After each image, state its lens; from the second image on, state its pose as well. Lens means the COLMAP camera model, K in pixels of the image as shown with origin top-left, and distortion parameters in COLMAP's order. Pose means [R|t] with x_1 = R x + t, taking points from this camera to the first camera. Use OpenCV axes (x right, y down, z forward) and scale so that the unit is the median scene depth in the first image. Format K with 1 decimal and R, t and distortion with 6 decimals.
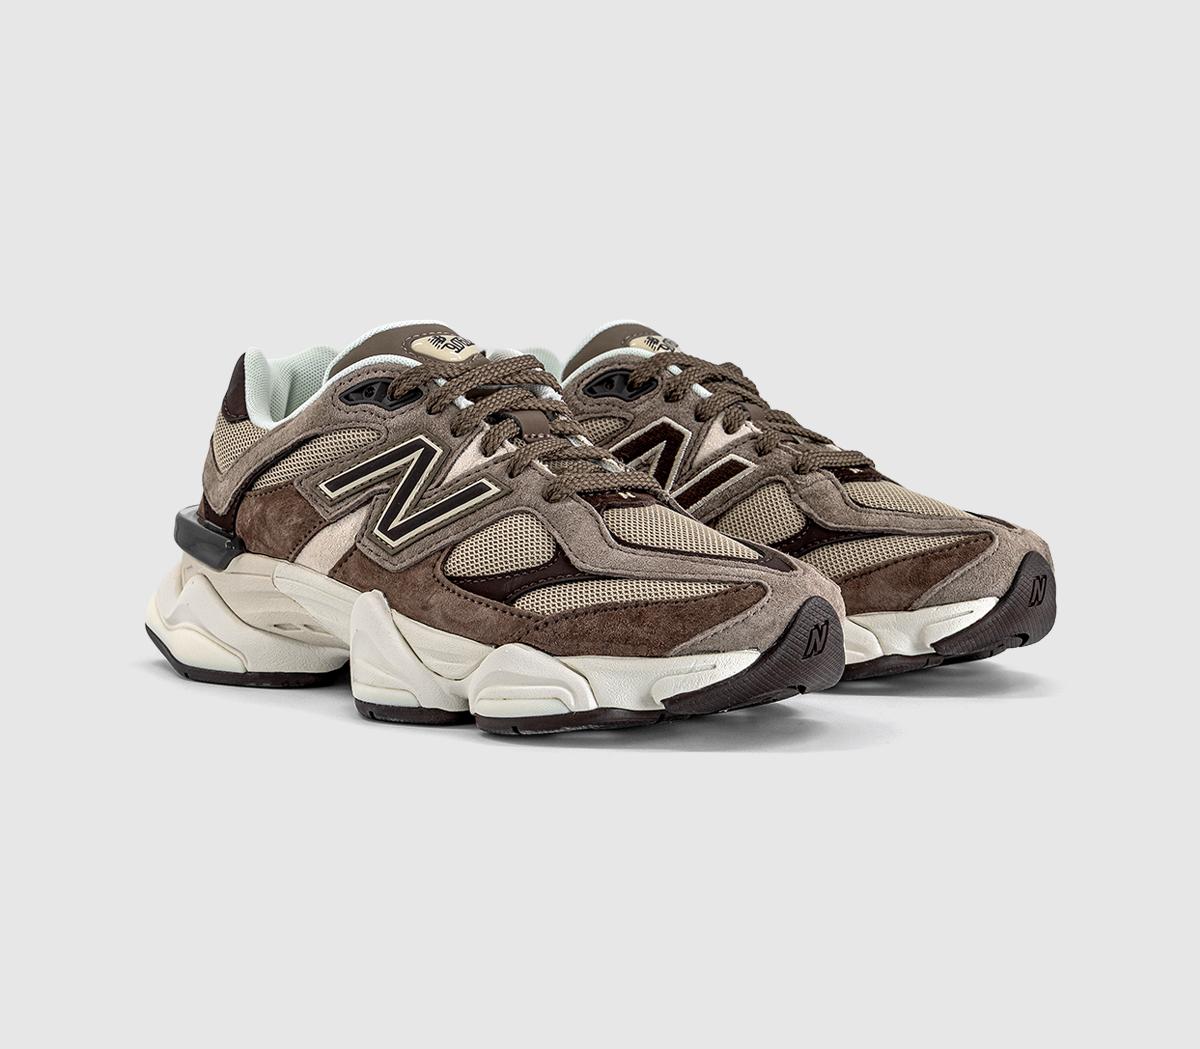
lens RADIAL K [[1842.6, 0, 600.0], [0, 1842.6, 524.5], [0, 0, 1]] dist [0.031743, 0.029146]
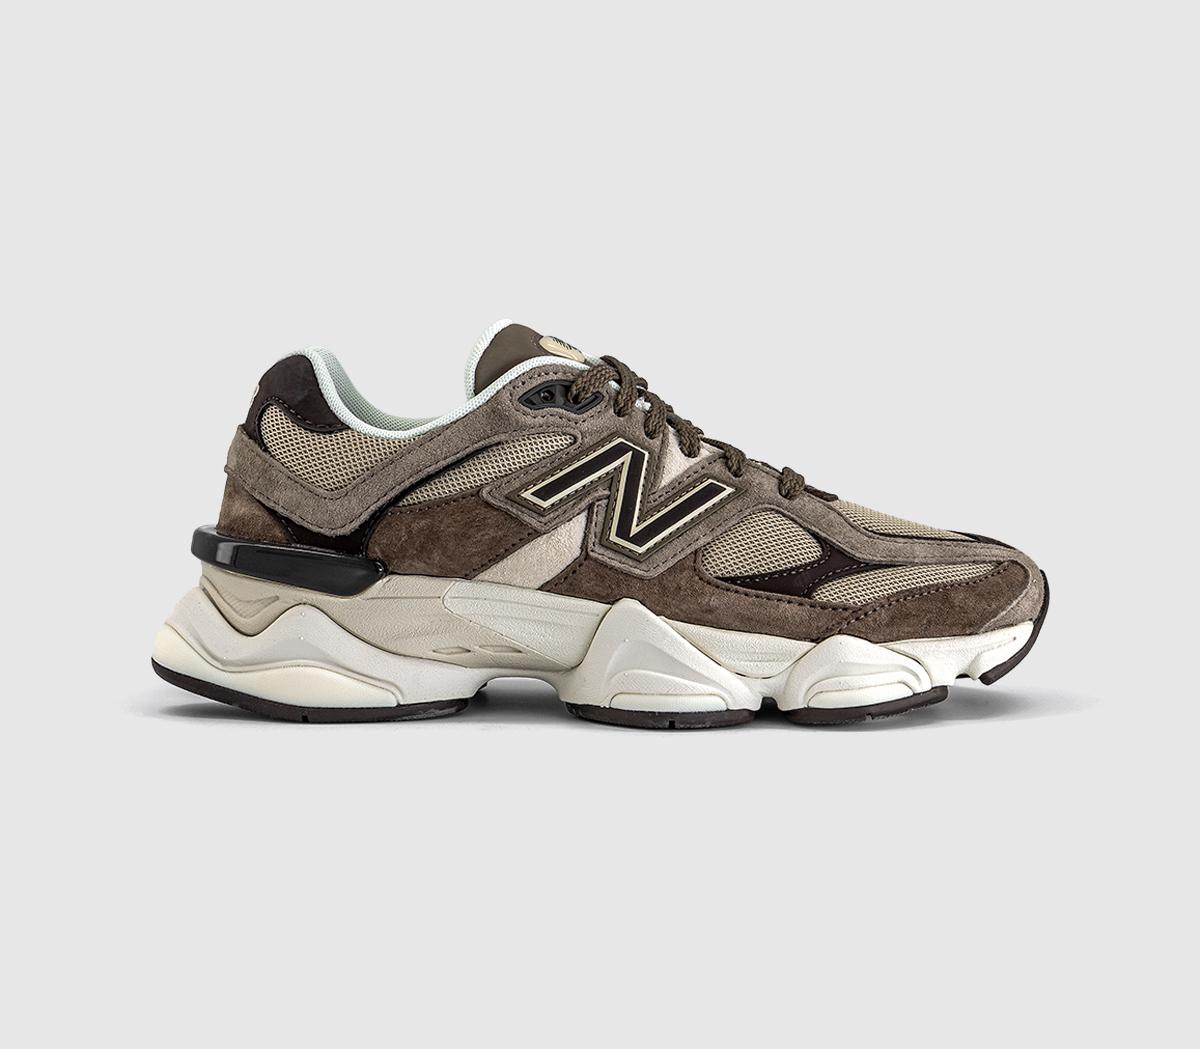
lens RADIAL K [[1842.6, 0, 600.0], [0, 1842.6, 524.5], [0, 0, 1]] dist [0.031743, 0.029146]
pose [[0.831922, -0.055677, 0.552093, -0.650720], [0.058239, 0.998219, 0.012911, -0.016275], [-0.551828, 0.021412, 0.833683, 0.196070]]
